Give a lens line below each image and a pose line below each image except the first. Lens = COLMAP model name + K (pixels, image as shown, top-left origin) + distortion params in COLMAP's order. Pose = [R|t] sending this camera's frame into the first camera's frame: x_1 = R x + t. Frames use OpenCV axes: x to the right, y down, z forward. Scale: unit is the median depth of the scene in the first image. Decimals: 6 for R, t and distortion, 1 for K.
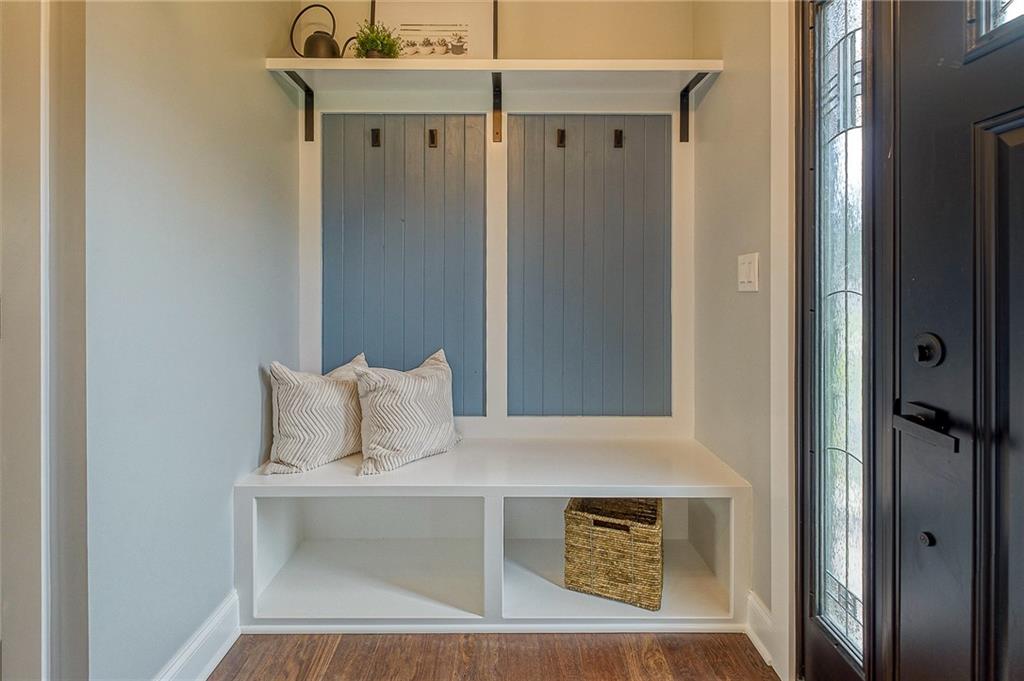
lens RADIAL K [[471.0, 0, 510.9], [0, 471.0, 286.5], [0, 0, 1]] dist [0.010604, -0.000248]
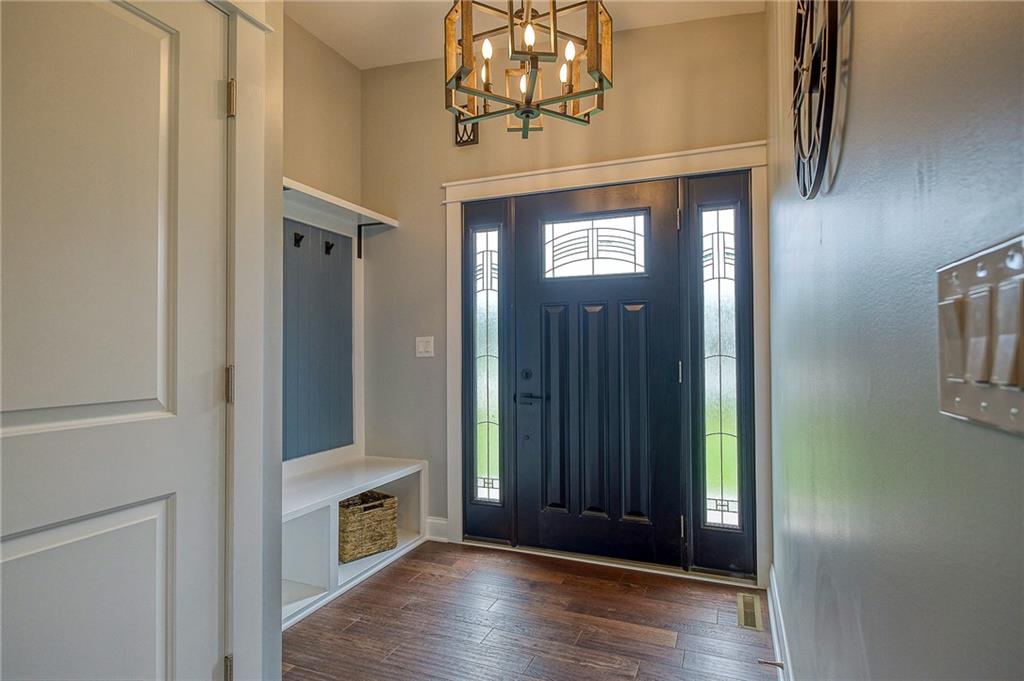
lens RADIAL K [[539.1, 0, 511.3], [0, 539.1, 344.8], [0, 0, 1]] dist [0.000755, 0.000178]
pose [[0.371684, 0.013388, 0.928263, -1.303608], [0.009838, 0.999783, -0.018359, 0.005326], [-0.928307, 0.015956, 0.371471, -0.100180]]
